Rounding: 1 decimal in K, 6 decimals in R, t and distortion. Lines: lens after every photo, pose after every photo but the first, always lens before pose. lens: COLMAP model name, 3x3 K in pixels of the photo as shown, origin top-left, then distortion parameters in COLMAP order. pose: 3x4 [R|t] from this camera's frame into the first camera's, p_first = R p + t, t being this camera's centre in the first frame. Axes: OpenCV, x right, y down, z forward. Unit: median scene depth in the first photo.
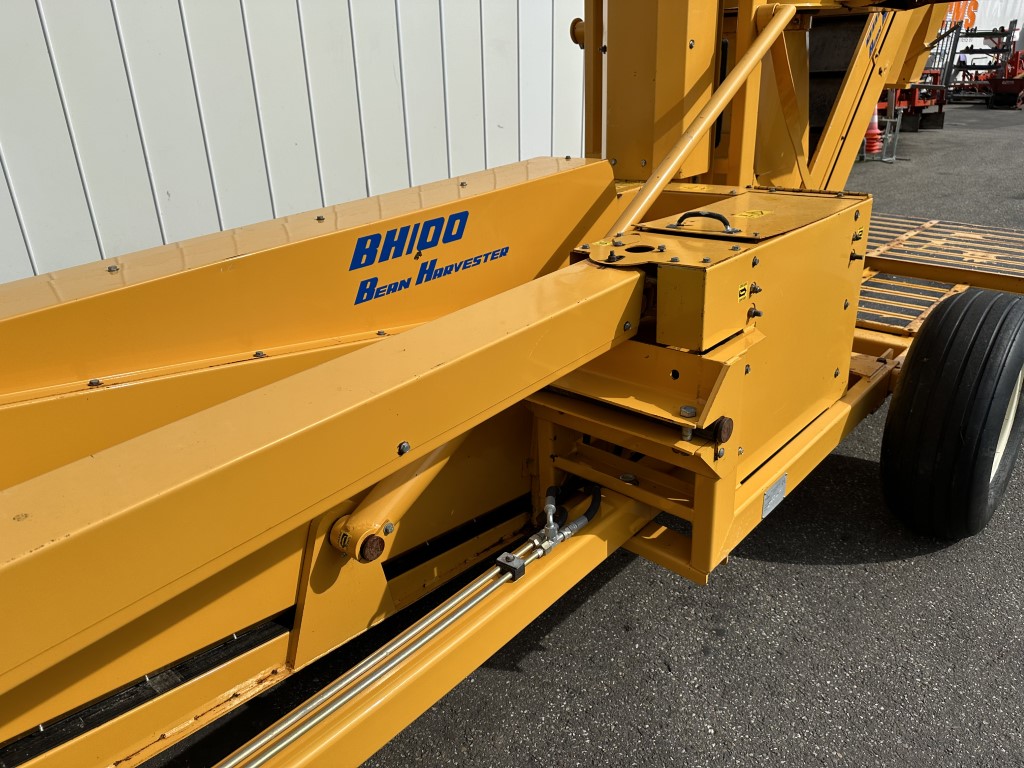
lens RADIAL K [[700.0, 0, 512.0], [0, 700.0, 384.0], [0, 0, 1]] dist [0.110816, -0.133336]
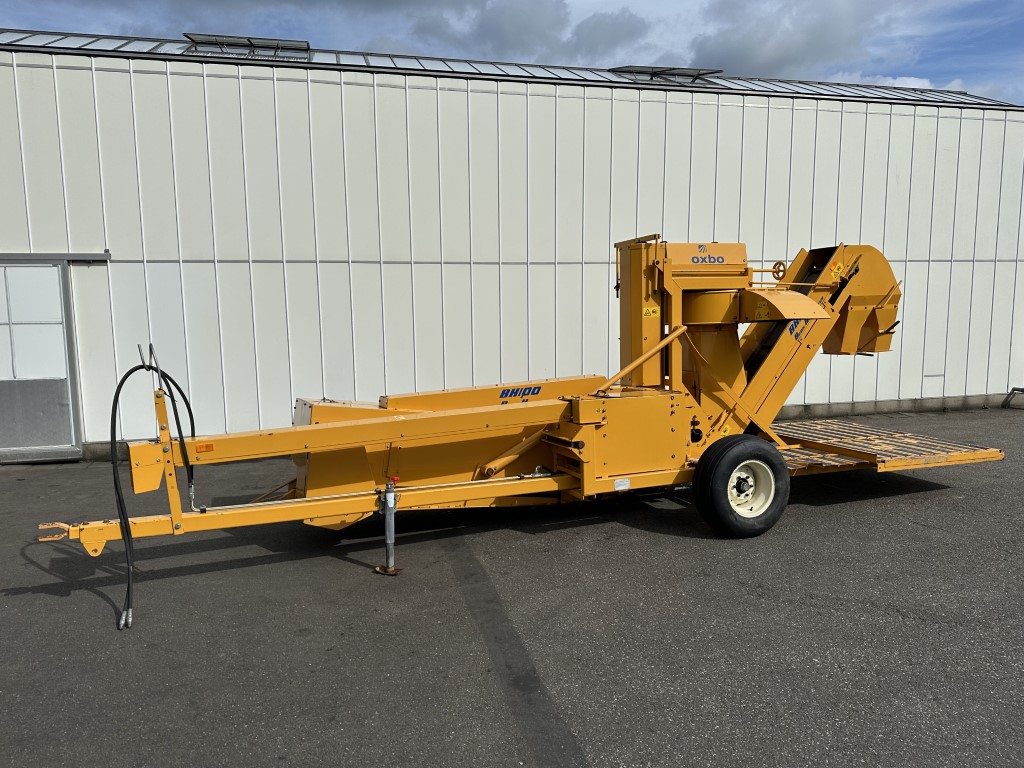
lens RADIAL K [[700.0, 0, 512.0], [0, 700.0, 384.0], [0, 0, 1]] dist [0.110816, -0.133336]
pose [[0.894581, 0.049261, -0.444182, 1.421513], [-0.187858, 0.943282, -0.273731, 0.745261], [0.405505, 0.328318, 0.853096, -2.079437]]
